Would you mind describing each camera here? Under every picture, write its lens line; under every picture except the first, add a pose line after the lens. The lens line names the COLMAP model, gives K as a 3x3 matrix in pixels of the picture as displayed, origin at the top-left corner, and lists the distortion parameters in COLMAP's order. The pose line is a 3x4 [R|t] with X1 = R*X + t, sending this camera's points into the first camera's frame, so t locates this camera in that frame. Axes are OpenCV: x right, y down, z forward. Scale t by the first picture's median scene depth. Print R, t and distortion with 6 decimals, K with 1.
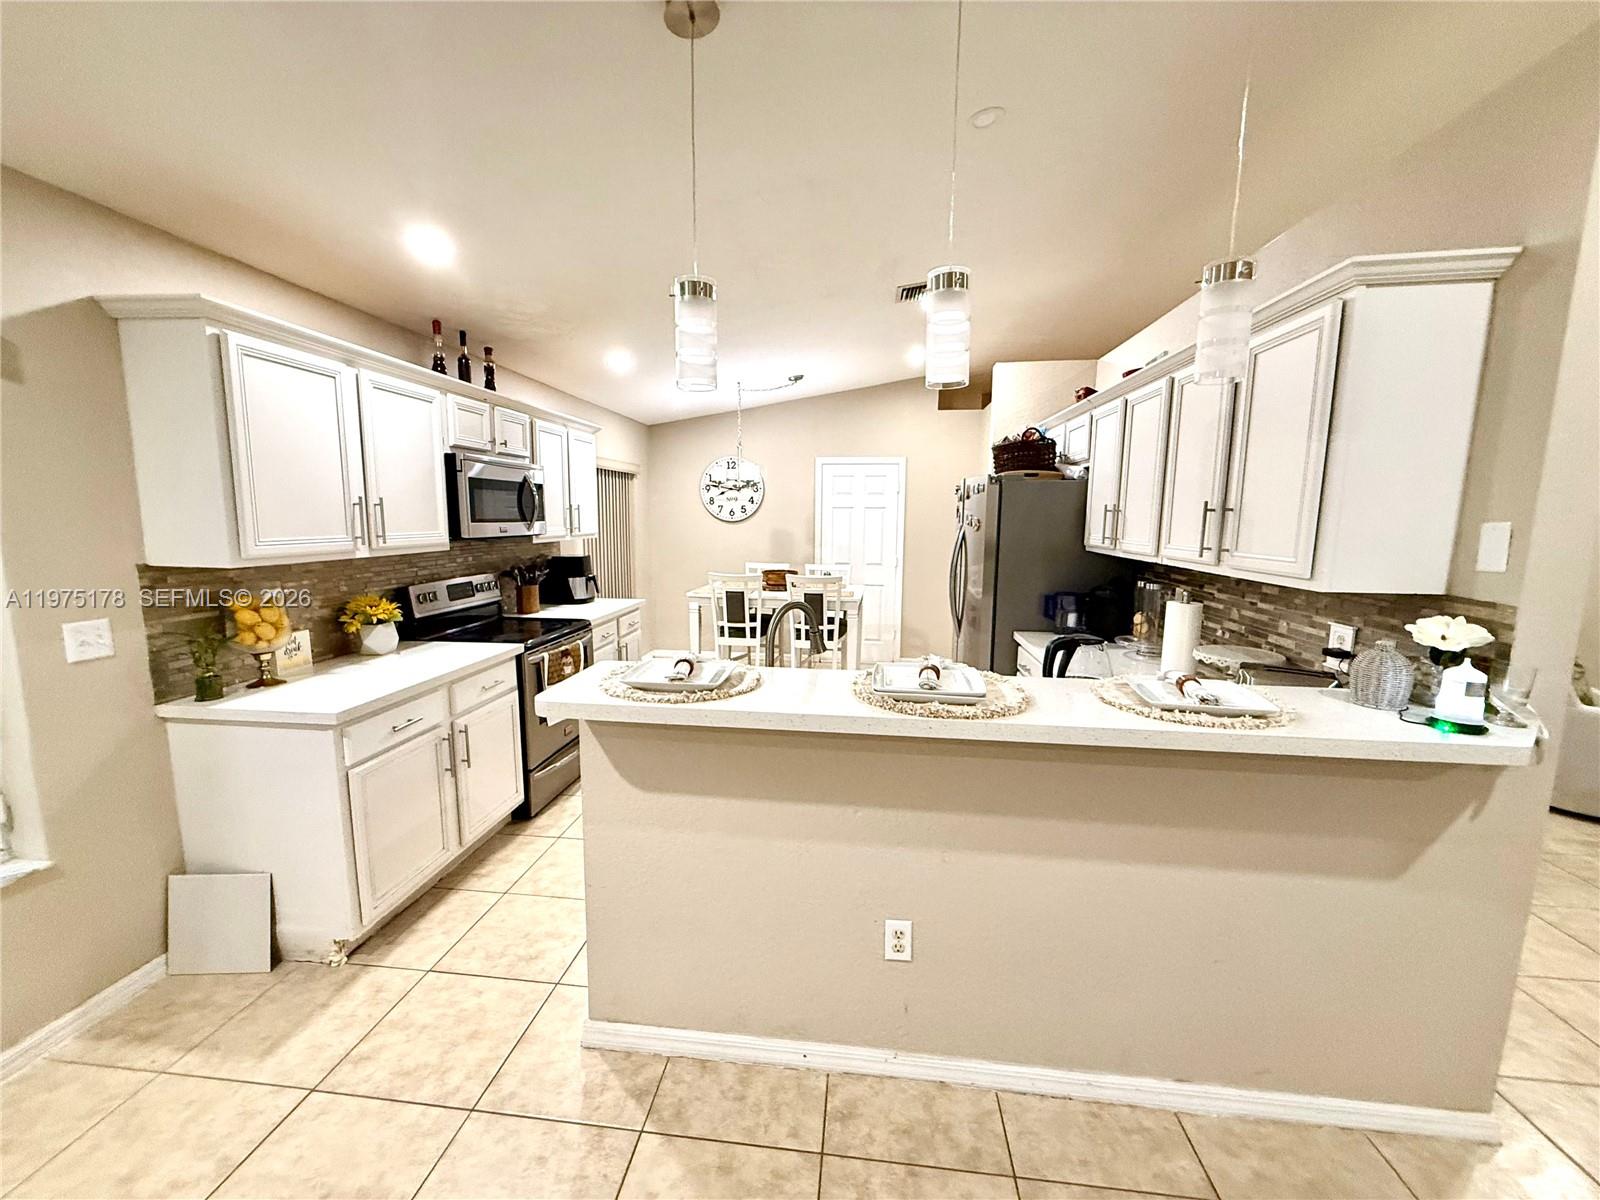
lens RADIAL K [[636.8, 0, 801.2], [0, 636.8, 603.8], [0, 0, 1]] dist [-0.000758, 0.000201]
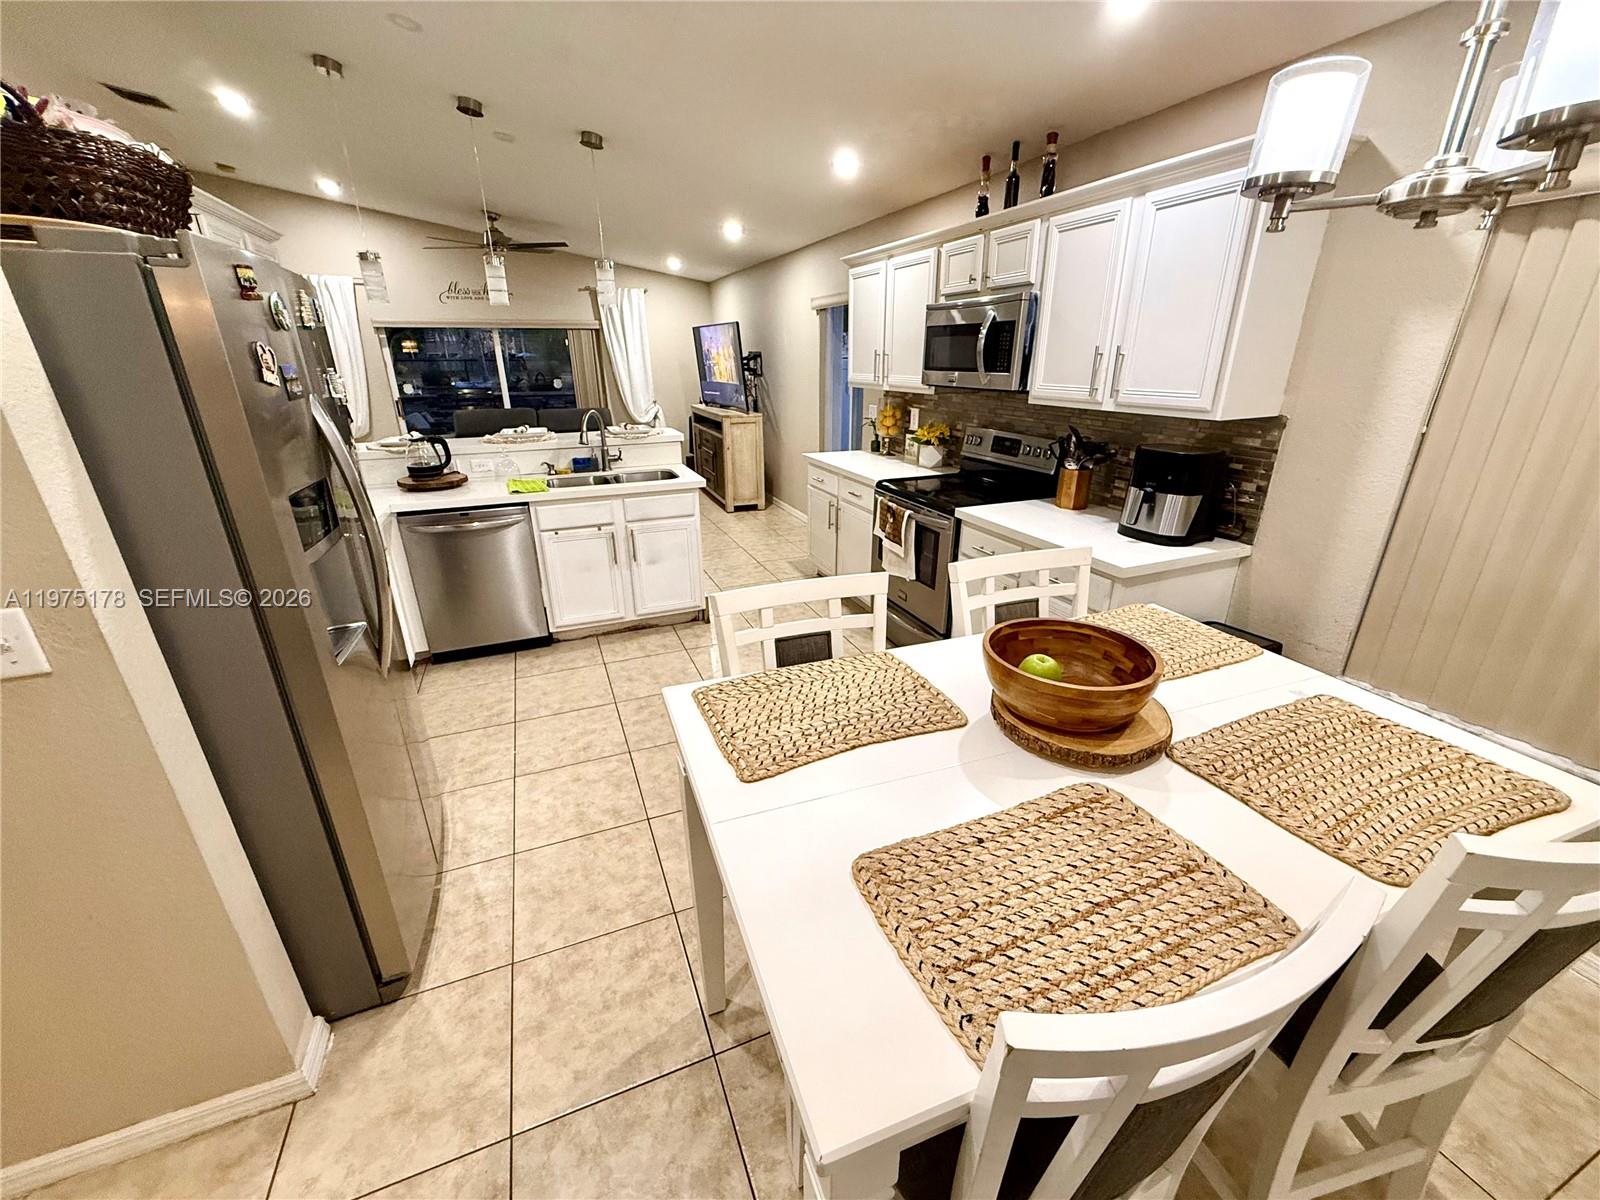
lens RADIAL K [[636.8, 0, 796.5], [0, 636.8, 601.3], [0, 0, 1]] dist [-0.000758, 0.000201]
pose [[-0.880657, 0.167673, -0.443091, 0.255041], [-0.068310, 0.880561, 0.468985, -0.287543], [0.468804, 0.443282, -0.764018, 1.991398]]
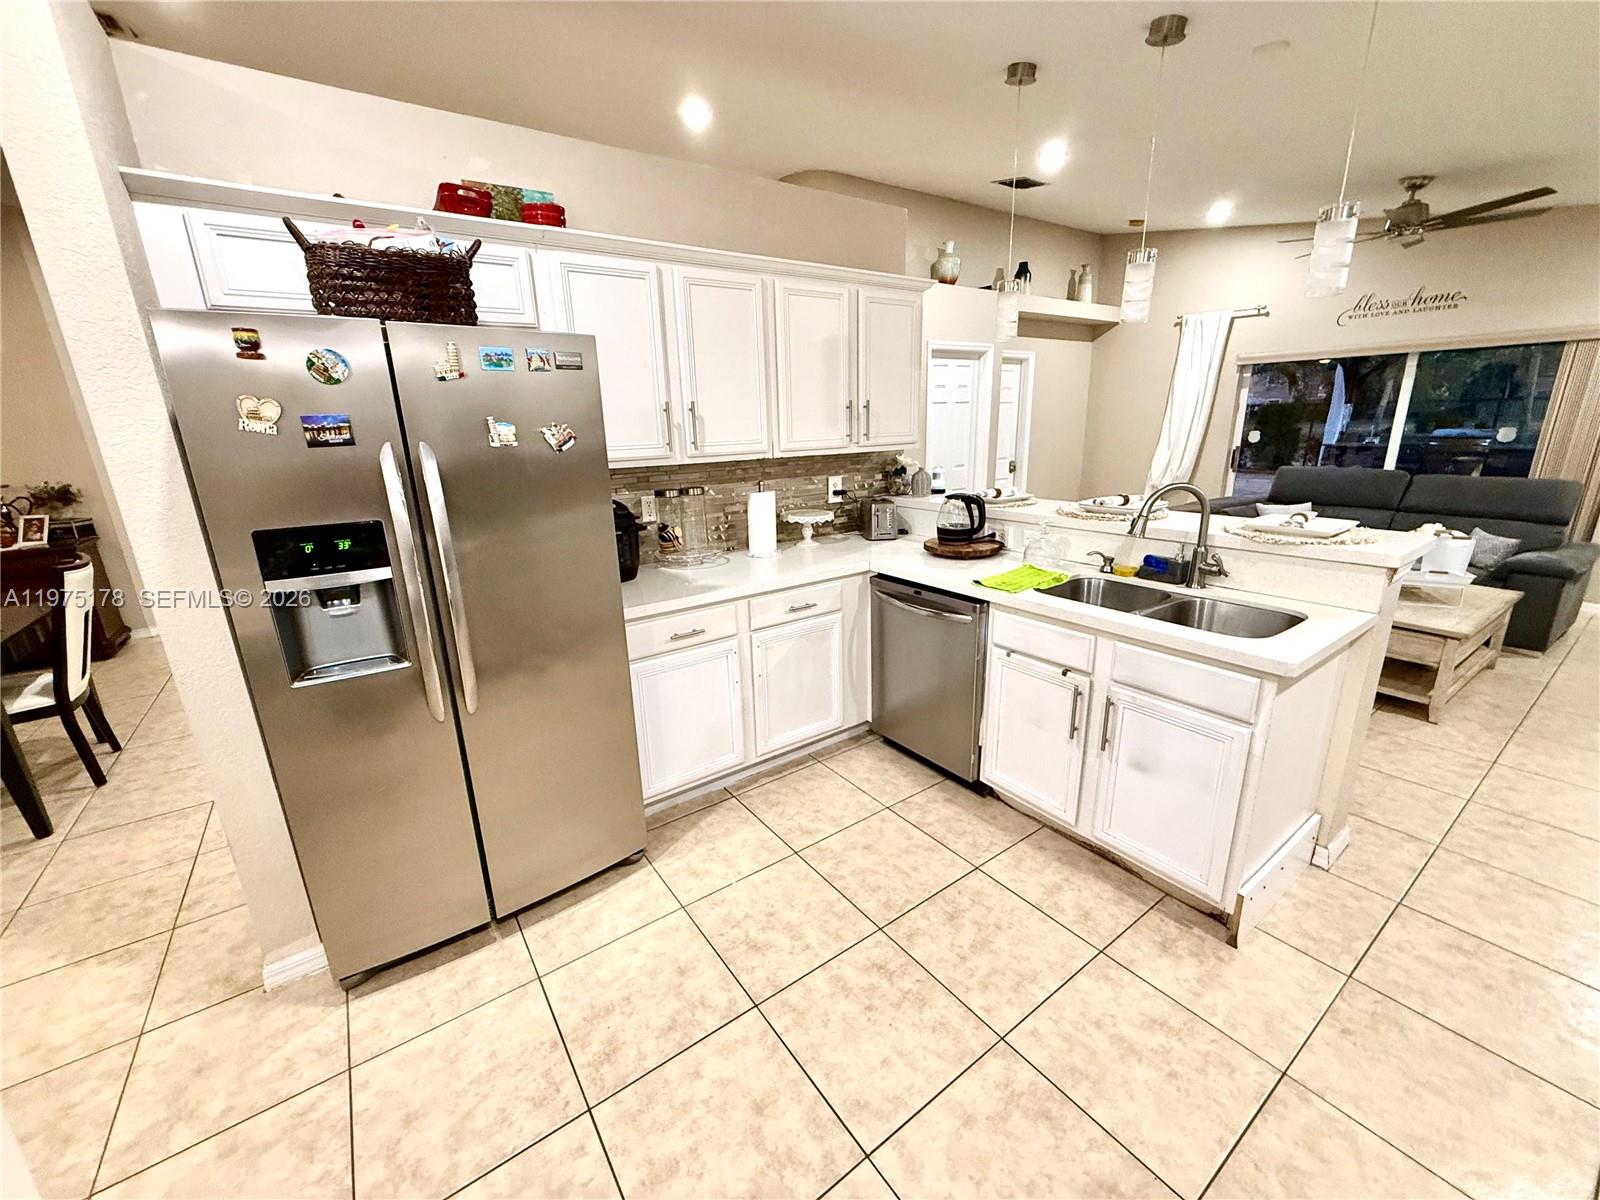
lens RADIAL K [[636.8, 0, 798.0], [0, 636.8, 601.7], [0, 0, 1]] dist [-0.000758, 0.000201]
pose [[-0.661796, -0.198695, 0.722873, -0.273283], [0.127056, 0.920562, 0.369355, -0.201195], [-0.738839, 0.336283, -0.583979, 1.464382]]
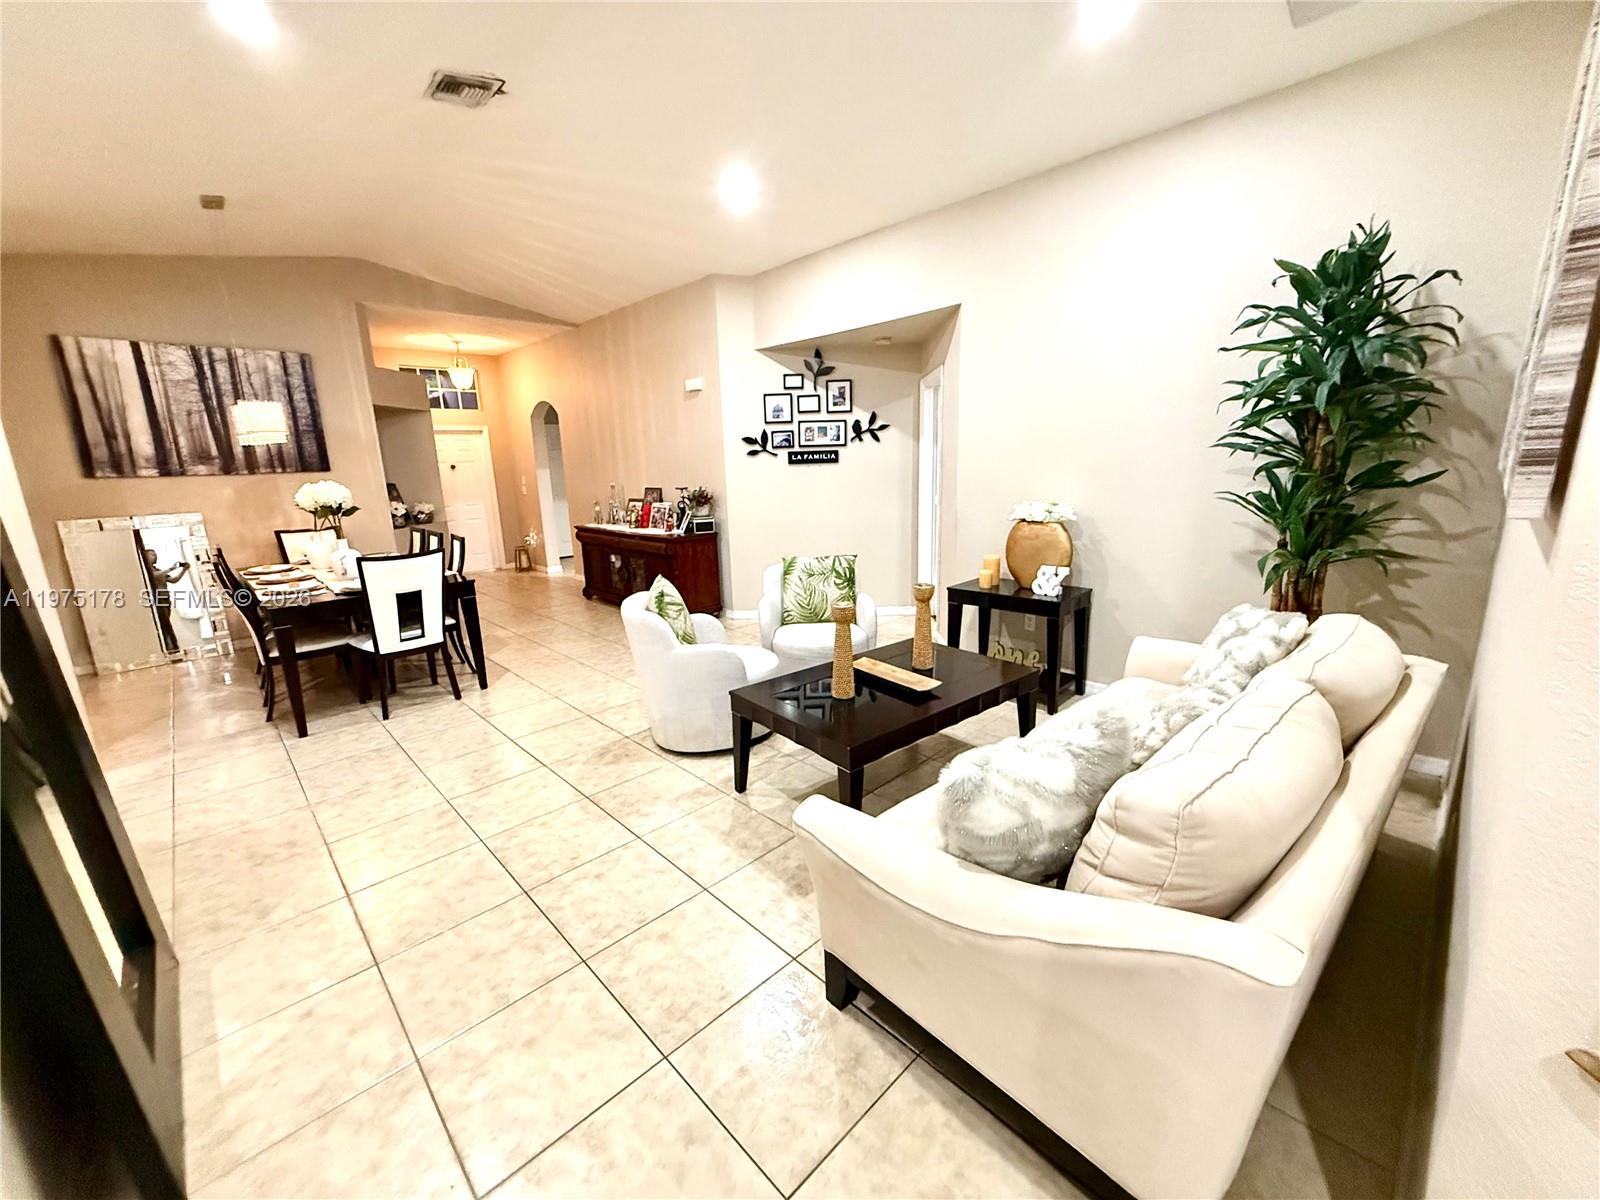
lens RADIAL K [[636.8, 0, 796.9], [0, 636.8, 602.0], [0, 0, 1]] dist [-0.000758, 0.000201]
pose [[0.642036, -0.197752, 0.740732, 0.707647], [0.145757, 0.980025, 0.135299, -0.003493], [-0.752692, 0.021100, 0.658035, 0.275354]]
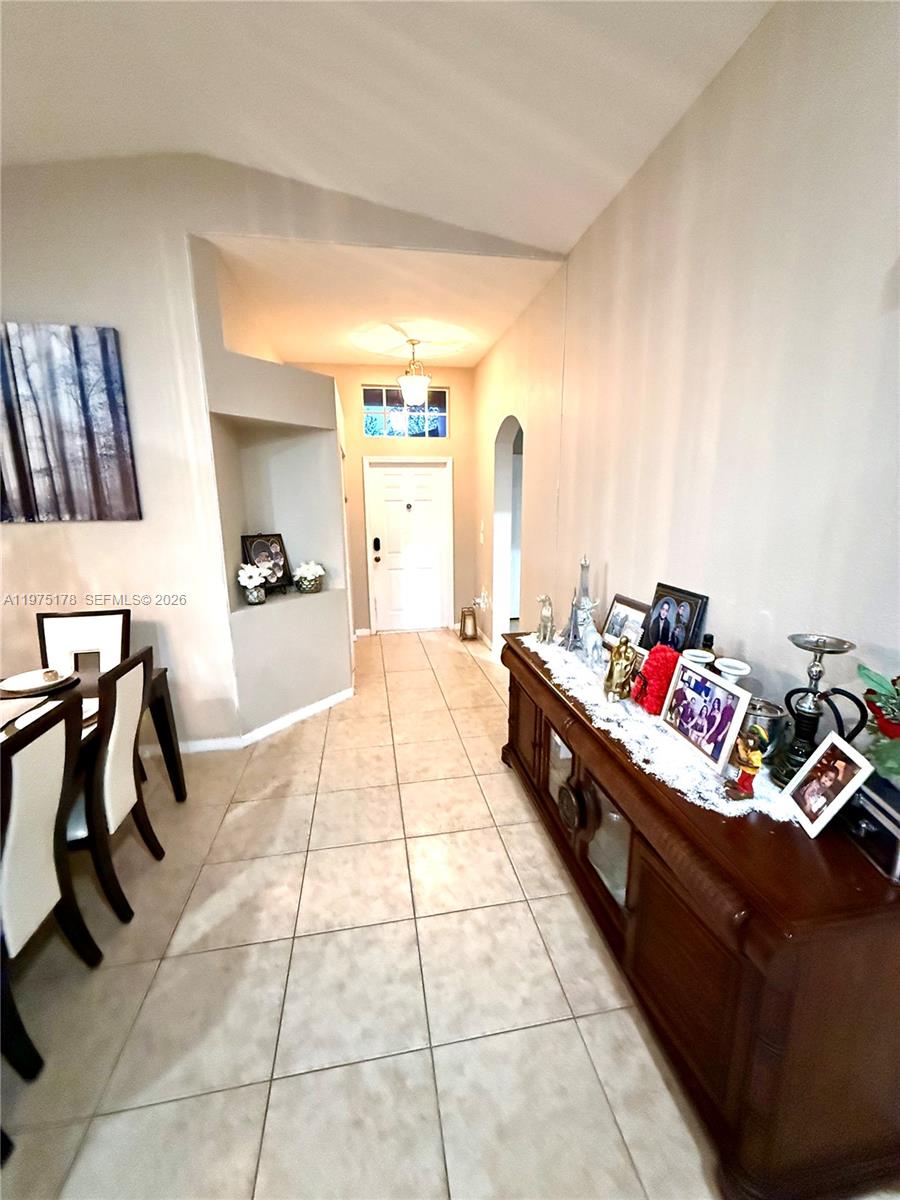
lens RADIAL K [[477.6, 0, 448.8], [0, 477.6, 598.9], [0, 0, 1]] dist [-0.000758, 0.000201]
pose [[0.961221, -0.074724, 0.265463, 1.640307], [0.056596, 0.995553, 0.075304, -0.226391], [-0.269910, -0.057359, 0.961176, 1.579339]]
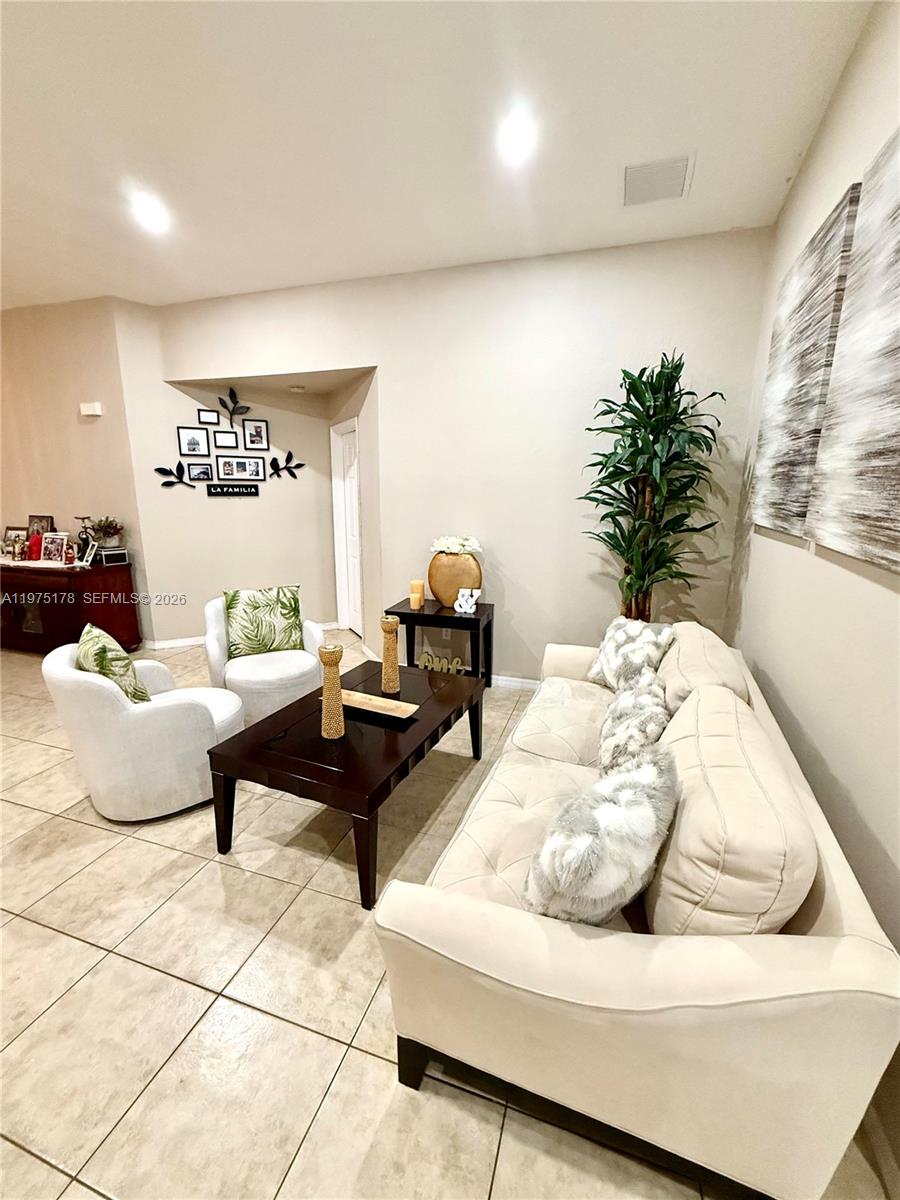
lens RADIAL K [[510.6, 0, 449.6], [0, 510.6, 600.4], [0, 0, 1]] dist [-0.001211, 0.000037]
pose [[0.212652, -0.223874, 0.951136, 0.766766], [0.131635, 0.971090, 0.199141, -0.056656], [-0.968221, 0.082855, 0.235973, 0.469233]]
